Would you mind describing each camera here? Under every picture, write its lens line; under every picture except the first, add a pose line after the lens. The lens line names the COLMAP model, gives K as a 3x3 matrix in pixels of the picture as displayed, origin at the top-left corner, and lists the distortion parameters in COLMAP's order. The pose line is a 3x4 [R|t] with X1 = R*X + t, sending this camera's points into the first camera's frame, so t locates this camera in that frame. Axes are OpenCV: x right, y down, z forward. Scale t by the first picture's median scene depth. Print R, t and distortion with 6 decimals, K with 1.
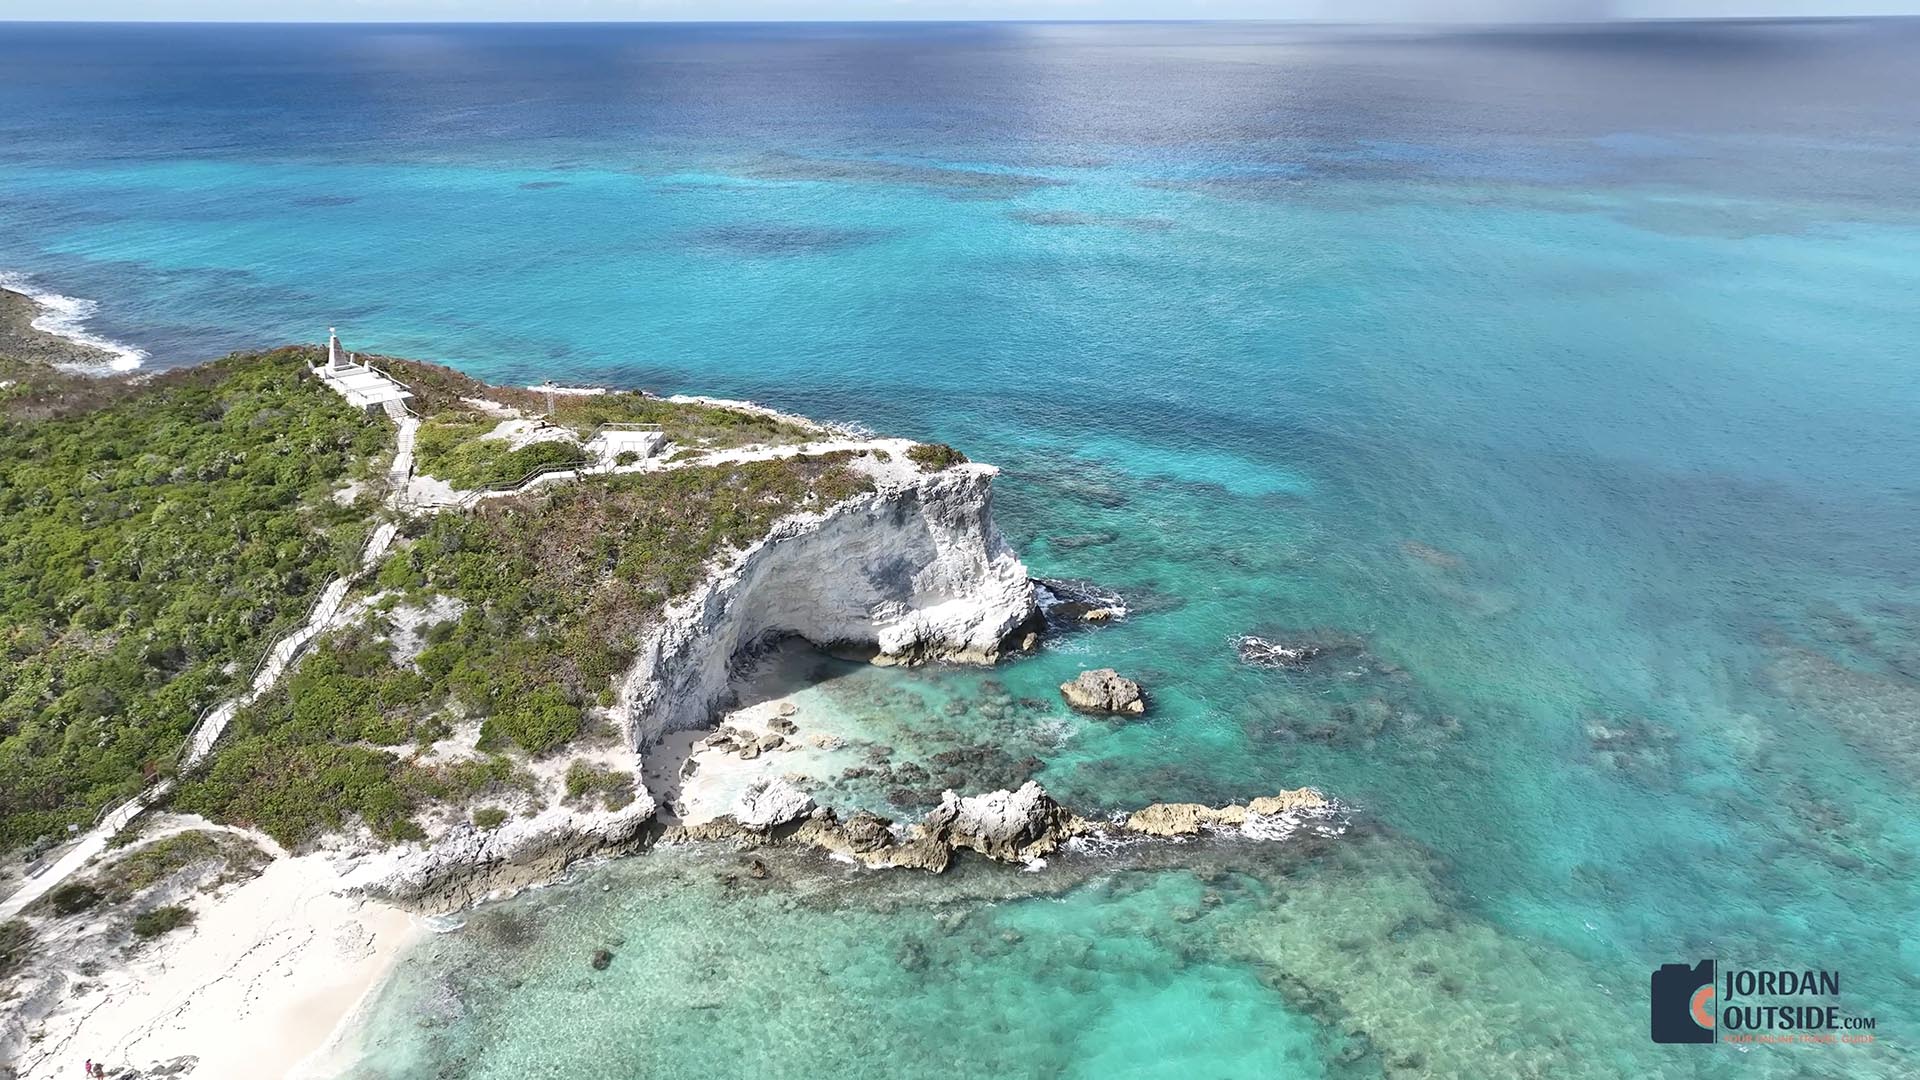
lens RADIAL K [[1351.4, 0, 938.4], [0, 1351.4, 539.4], [0, 0, 1]] dist [0.002021, 0.006689]
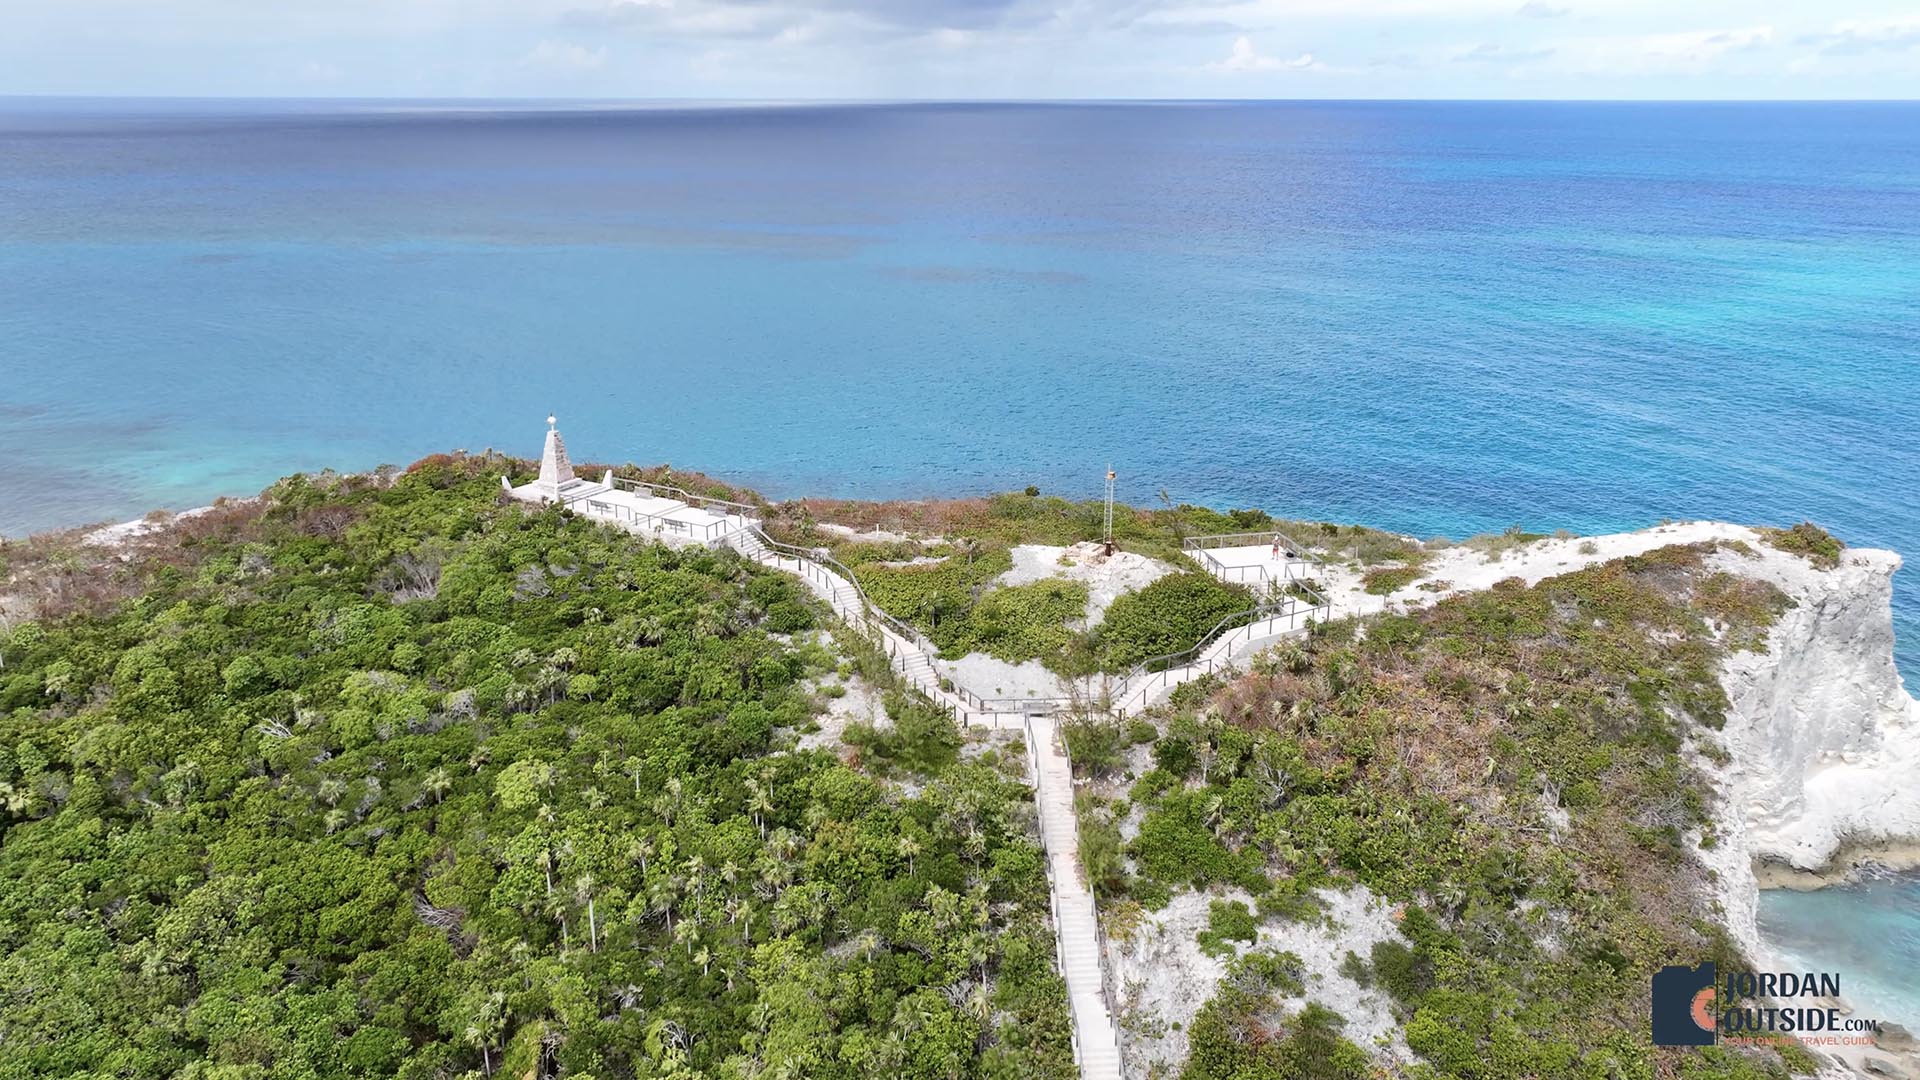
lens RADIAL K [[1474.3, 0, 952.0], [0, 1474.3, 540.2], [0, 0, 1]] dist [0.002771, 0.008495]
pose [[0.955333, -0.081580, 0.284049, -0.619459], [0.102563, 0.992929, -0.059773, -0.066617], [-0.277164, 0.086236, 0.956945, 0.481624]]
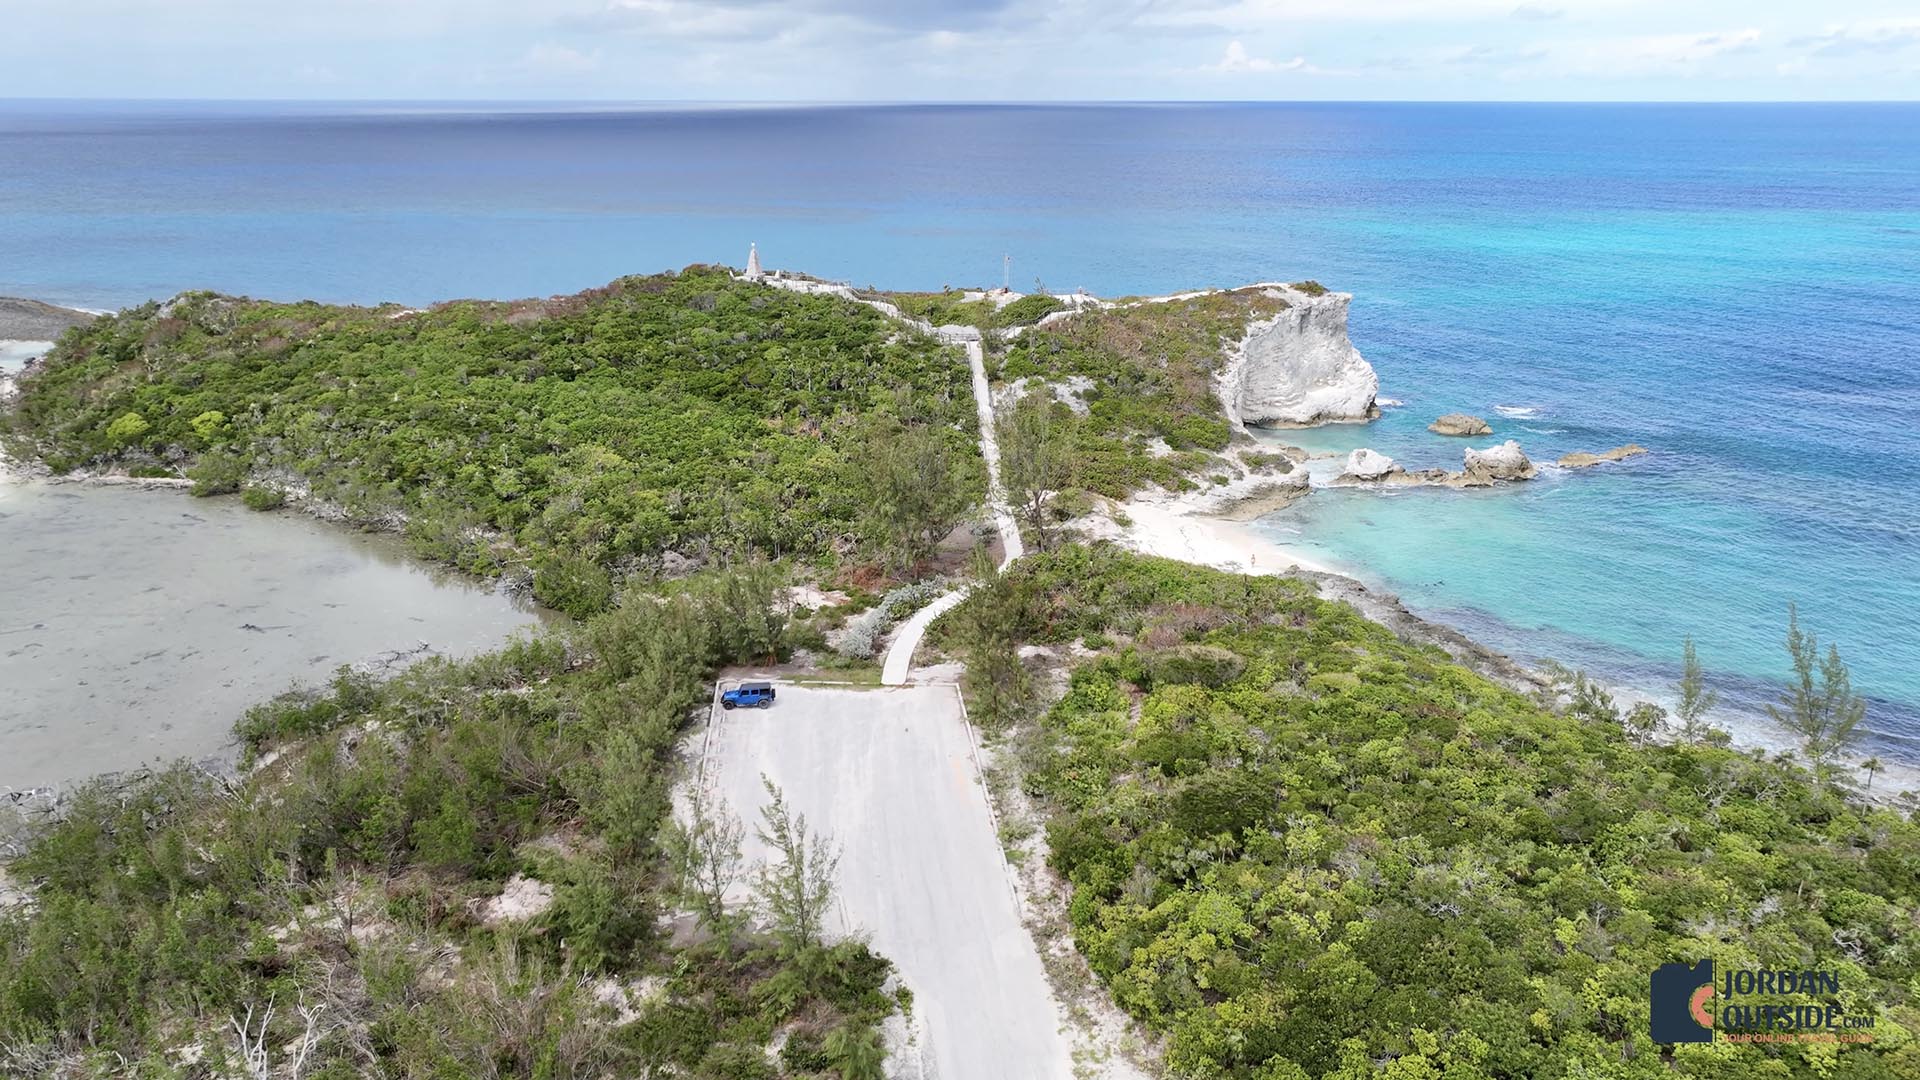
lens RADIAL K [[1474.3, 0, 952.0], [0, 1474.3, 540.2], [0, 0, 1]] dist [0.002771, 0.008495]
pose [[0.954126, -0.083059, 0.287654, -0.904646], [0.104782, 0.992626, -0.060938, 0.280729], [-0.280472, 0.088284, 0.955794, -0.405723]]
